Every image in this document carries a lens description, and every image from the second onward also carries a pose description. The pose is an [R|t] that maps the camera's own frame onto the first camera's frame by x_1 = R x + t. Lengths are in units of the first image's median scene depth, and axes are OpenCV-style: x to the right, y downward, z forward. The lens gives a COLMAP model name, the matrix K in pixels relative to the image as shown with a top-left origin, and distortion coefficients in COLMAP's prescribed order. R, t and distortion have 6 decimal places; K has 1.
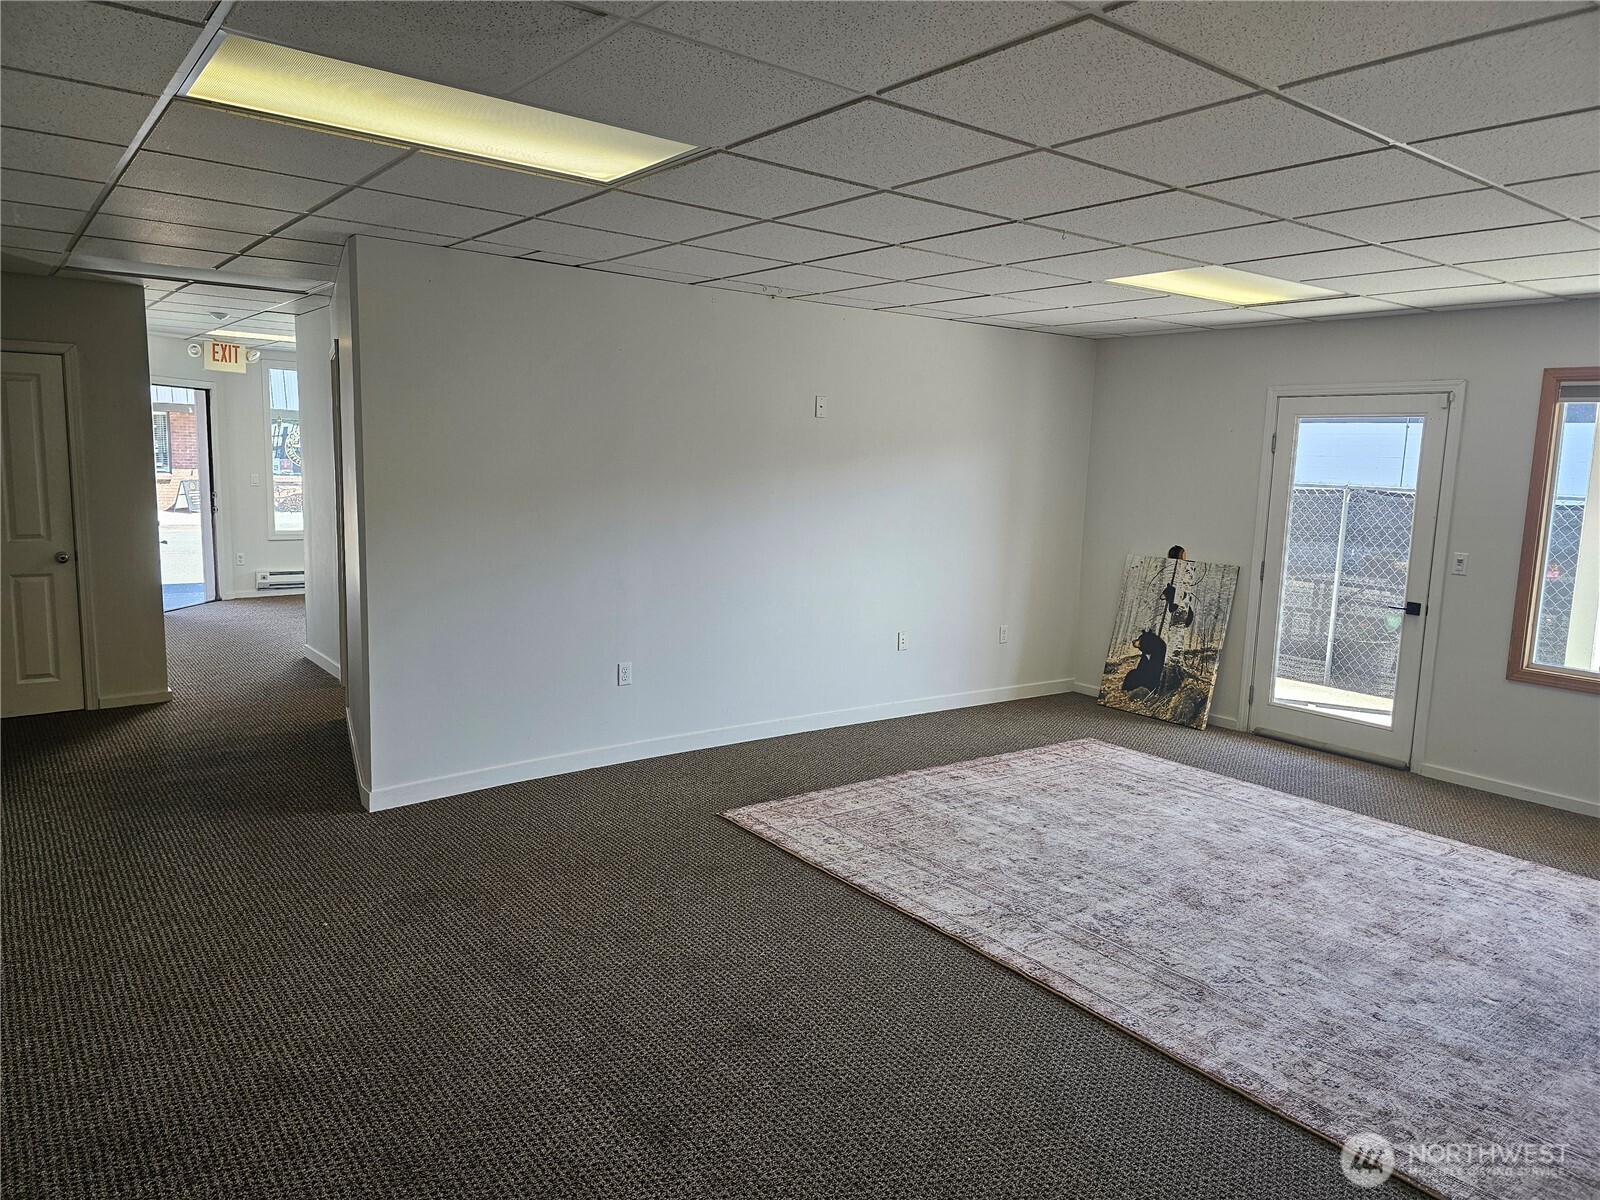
lens RADIAL K [[1069.9, 0, 795.1], [0, 1069.9, 601.6], [0, 0, 1]] dist [0.043798, -0.002872]
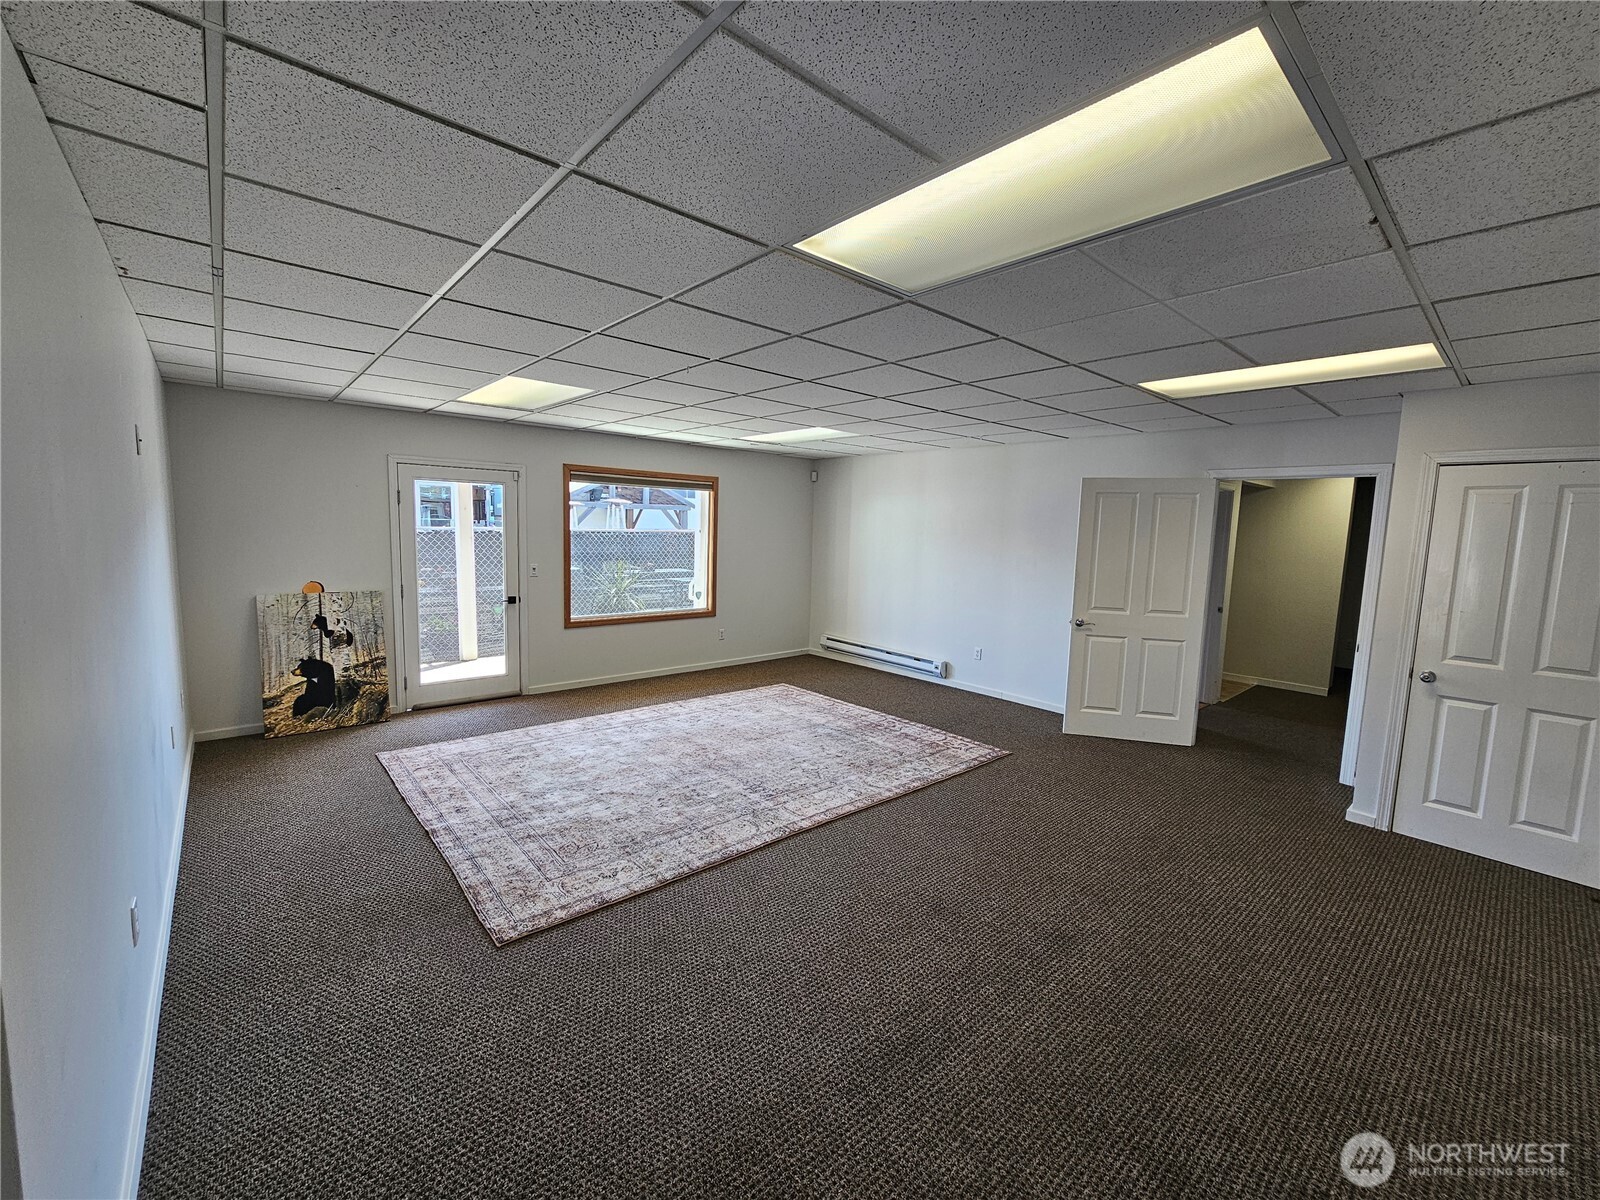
lens RADIAL K [[652.3, 0, 793.2], [0, 652.3, 597.2], [0, 0, 1]] dist [-0.000094, 0.000207]
pose [[-0.064756, -0.140673, 0.987936, -0.461036], [0.106028, 0.983440, 0.146983, -0.101861], [-0.992252, 0.114267, -0.048769, 0.631458]]
